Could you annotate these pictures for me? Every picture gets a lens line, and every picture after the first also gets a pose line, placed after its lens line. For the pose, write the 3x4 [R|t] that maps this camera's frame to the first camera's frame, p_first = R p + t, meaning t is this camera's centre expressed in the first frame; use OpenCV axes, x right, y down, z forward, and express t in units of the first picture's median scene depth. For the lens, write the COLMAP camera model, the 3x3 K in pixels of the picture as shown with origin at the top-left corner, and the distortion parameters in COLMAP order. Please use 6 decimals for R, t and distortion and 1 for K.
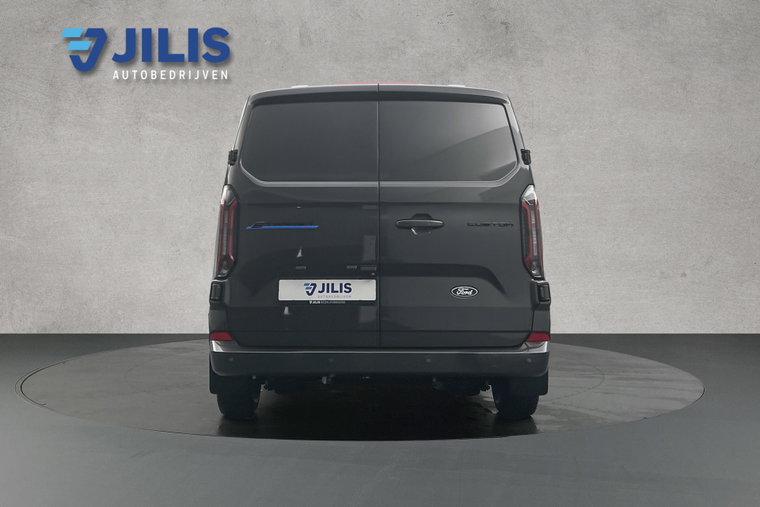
lens RADIAL K [[592.7, 0, 380.0], [0, 592.7, 253.5], [0, 0, 1]] dist [-0.001497, -0.000023]
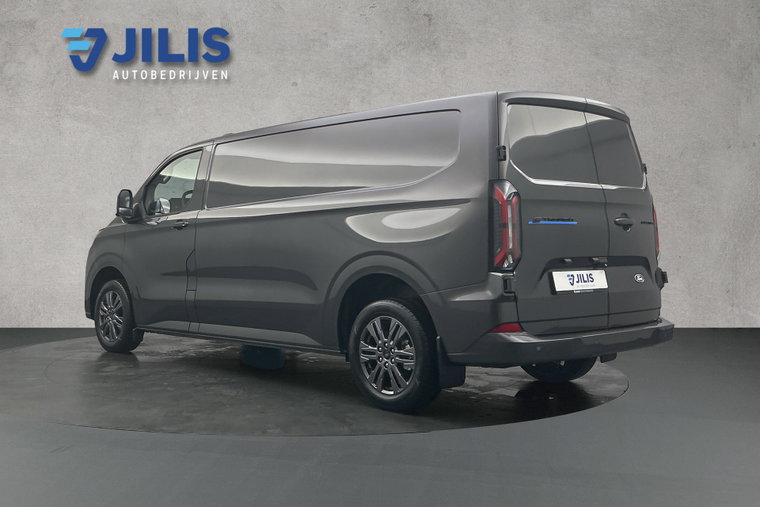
lens RADIAL K [[592.7, 0, 380.0], [0, 592.7, 253.5], [0, 0, 1]] dist [-0.001497, -0.000023]
pose [[1.000000, 0.000138, -0.000087, 0.130870], [-0.000138, 1.000000, -0.000040, 0.010718], [0.000087, 0.000040, 1.000000, 0.007441]]
